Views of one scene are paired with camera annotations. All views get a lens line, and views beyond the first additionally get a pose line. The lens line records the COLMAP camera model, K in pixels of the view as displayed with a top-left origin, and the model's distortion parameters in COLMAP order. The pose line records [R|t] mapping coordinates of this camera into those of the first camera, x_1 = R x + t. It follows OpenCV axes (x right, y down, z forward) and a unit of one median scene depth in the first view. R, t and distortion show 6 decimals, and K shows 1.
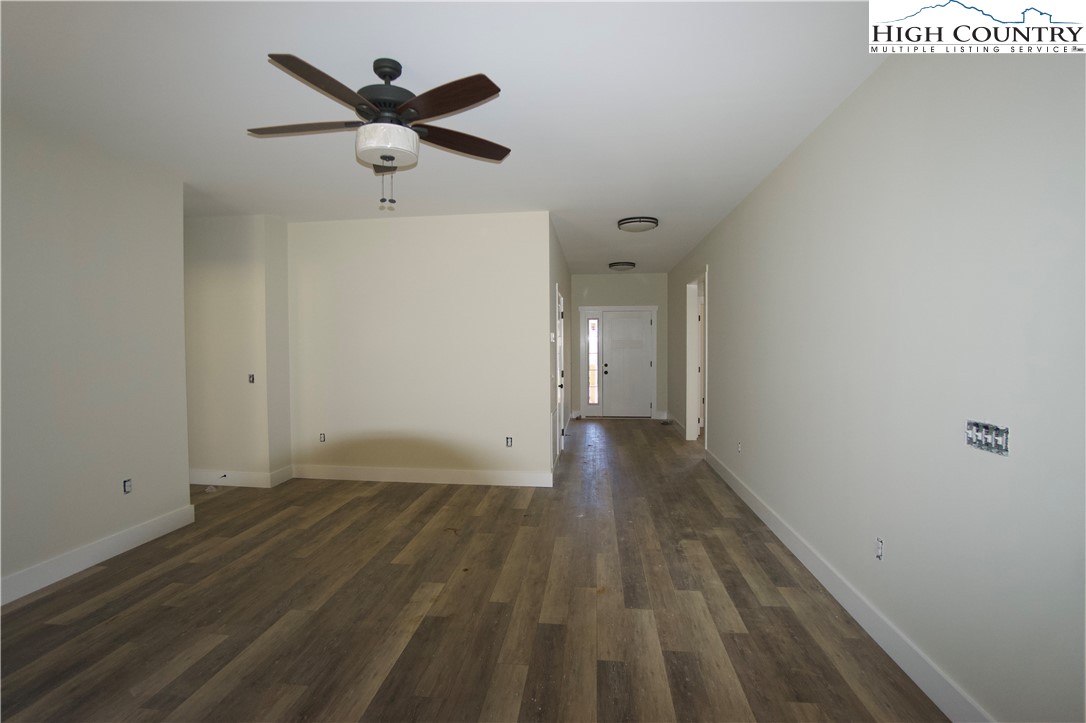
lens RADIAL K [[486.5, 0, 539.3], [0, 486.5, 357.4], [0, 0, 1]] dist [-0.052202, 0.017272]
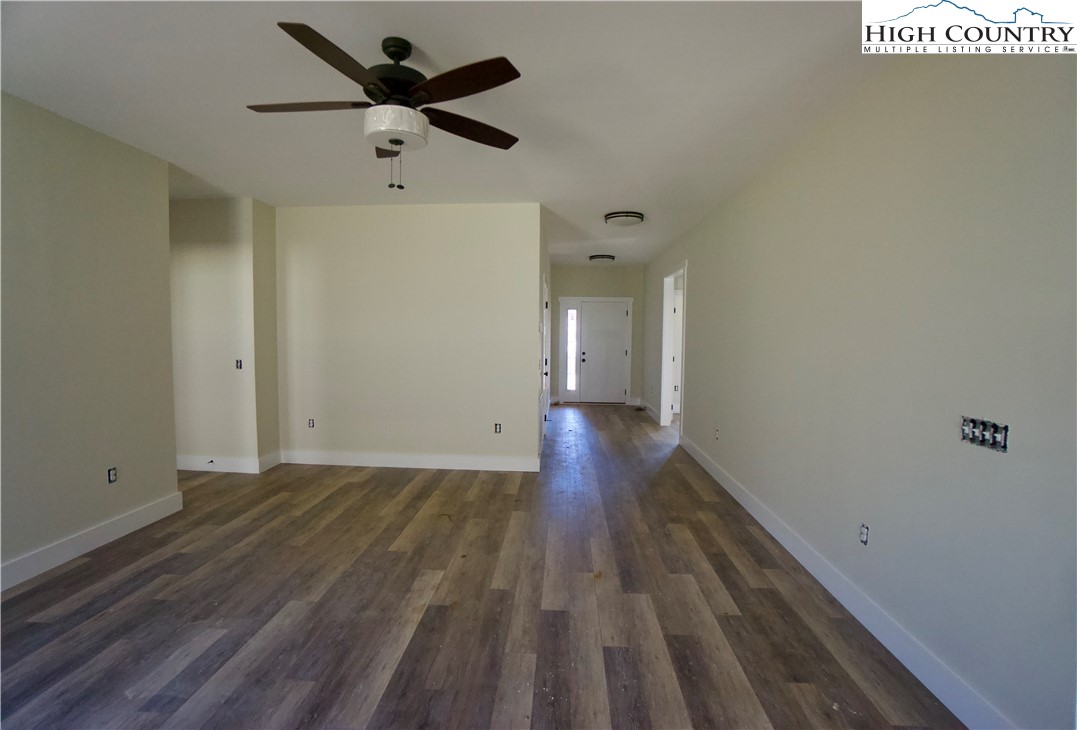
lens RADIAL K [[463.0, 0, 542.0], [0, 463.0, 358.2], [0, 0, 1]] dist [-0.054155, 0.017023]
pose [[0.998045, 0.011872, 0.061361, -0.062021], [-0.013712, 0.999466, 0.029653, -0.009211], [-0.060977, -0.030436, 0.997675, 0.044519]]
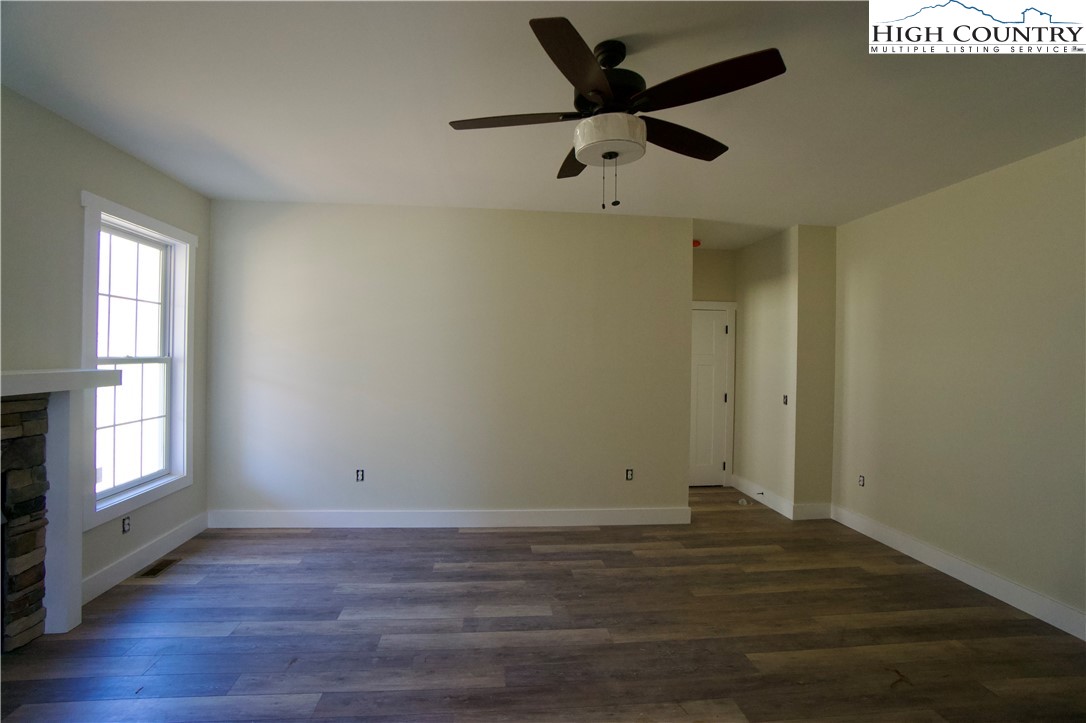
lens RADIAL K [[486.5, 0, 539.3], [0, 486.5, 357.4], [0, 0, 1]] dist [-0.052202, 0.017272]
pose [[0.228774, 0.013108, -0.973391, 0.427624], [-0.041160, 0.999145, 0.003781, -0.045854], [0.972609, 0.039200, 0.229118, 0.591005]]
